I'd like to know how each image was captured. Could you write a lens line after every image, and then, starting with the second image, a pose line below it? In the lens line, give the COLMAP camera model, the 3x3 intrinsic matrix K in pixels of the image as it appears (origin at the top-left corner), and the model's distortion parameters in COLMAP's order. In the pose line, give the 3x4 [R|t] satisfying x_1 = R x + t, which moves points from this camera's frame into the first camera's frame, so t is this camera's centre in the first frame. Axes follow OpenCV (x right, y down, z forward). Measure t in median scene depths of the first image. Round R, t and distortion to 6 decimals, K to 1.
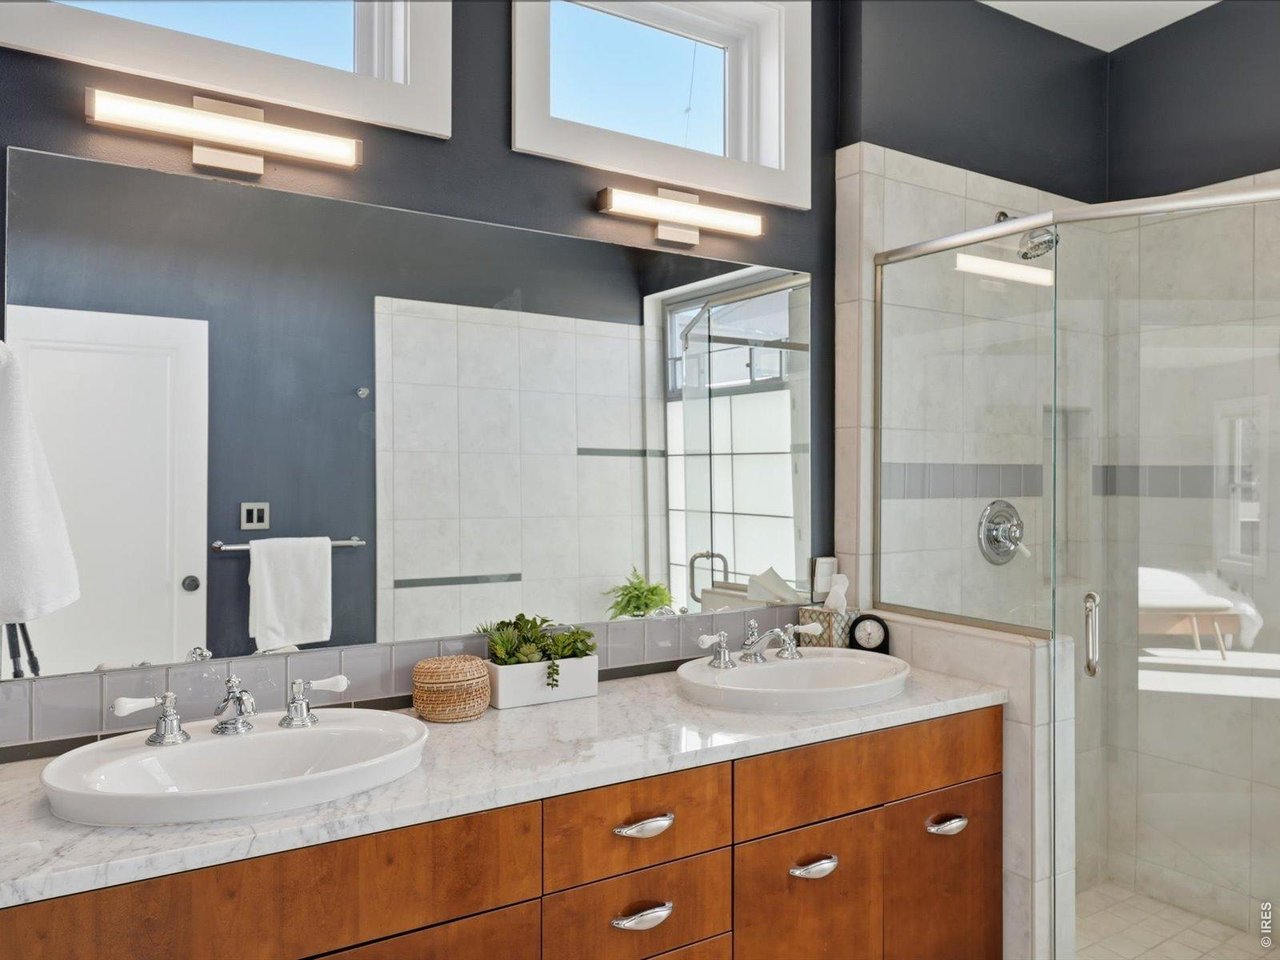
lens RADIAL K [[953.6, 0, 642.4], [0, 953.6, 462.8], [0, 0, 1]] dist [-0.002766, 0.003029]
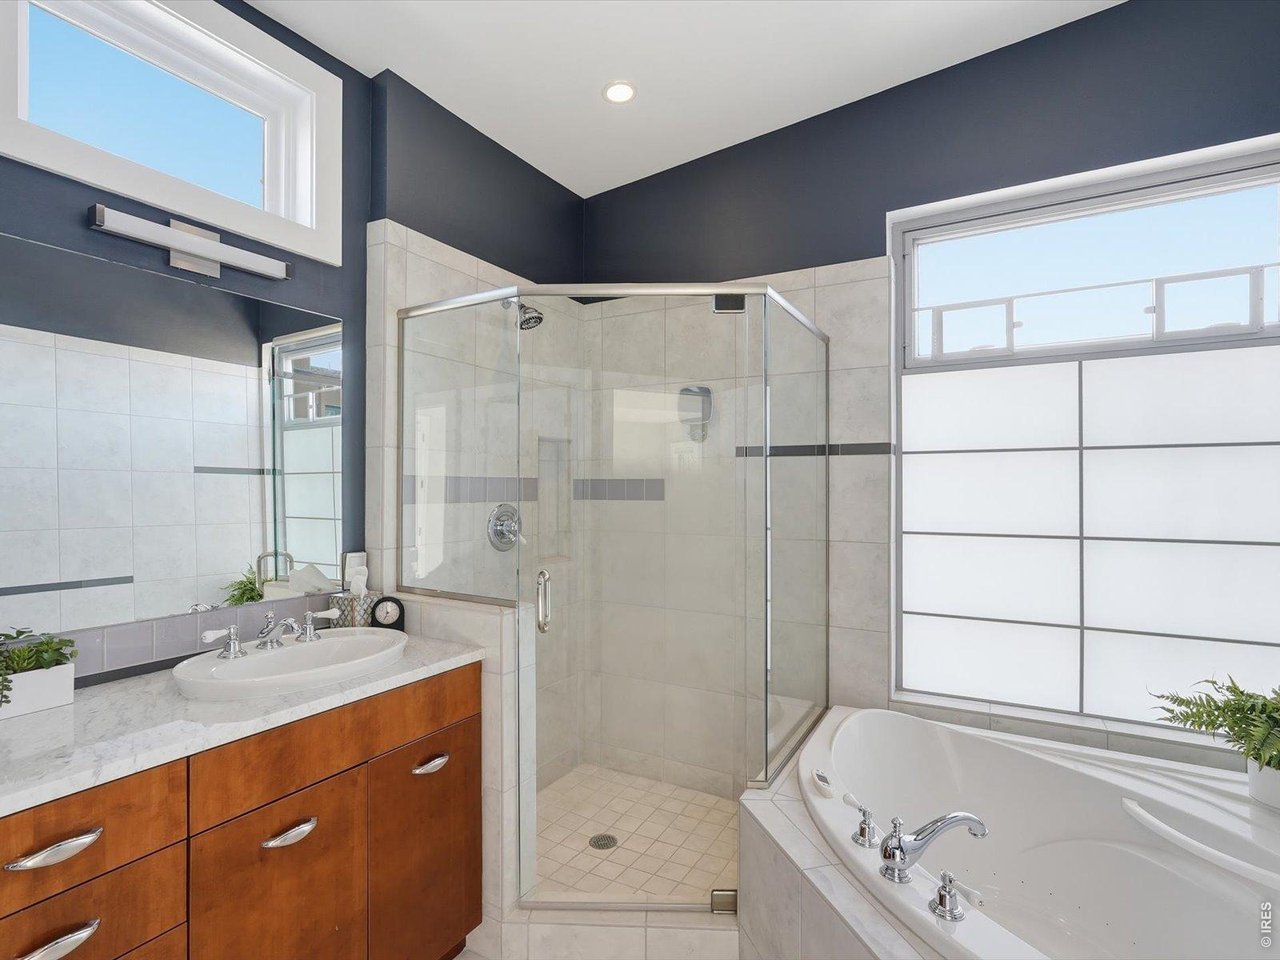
lens RADIAL K [[638.4, 0, 634.2], [0, 638.4, 483.6], [0, 0, 1]] dist [0.001570, 0.001731]
pose [[0.894018, -0.001124, 0.448029, 0.173758], [0.000090, 0.999997, 0.002330, 0.010315], [-0.448031, -0.002043, 0.894016, 0.127587]]
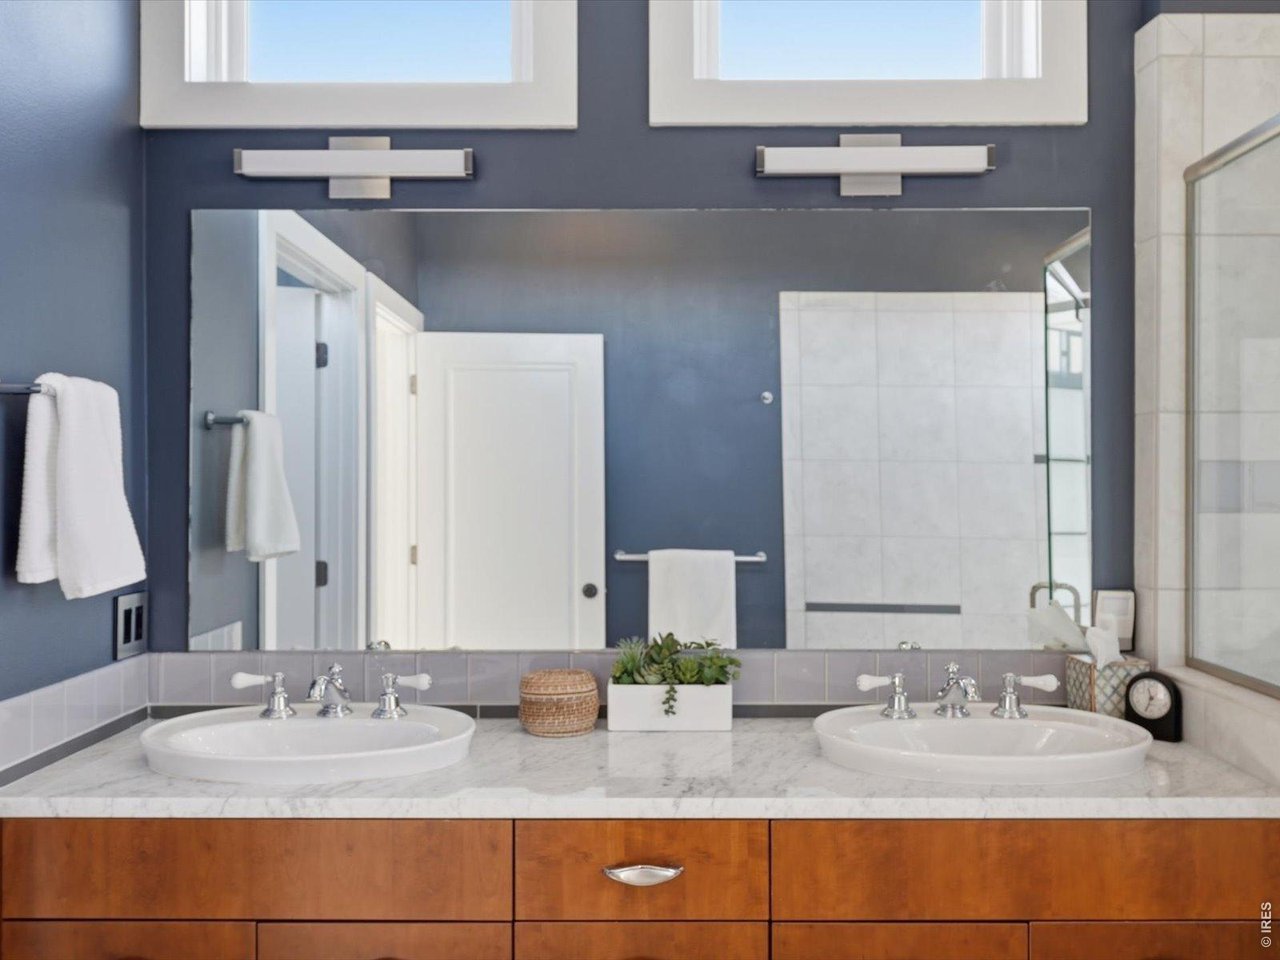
lens RADIAL K [[1085.2, 0, 640.0], [0, 1085.2, 480.0], [0, 0, 1]] dist [0.001104, 0.001437]
pose [[0.837065, -0.007031, -0.547059, 0.415170], [0.008511, 0.999964, 0.000171, 0.012254], [0.547038, -0.004799, 0.837094, 0.118214]]
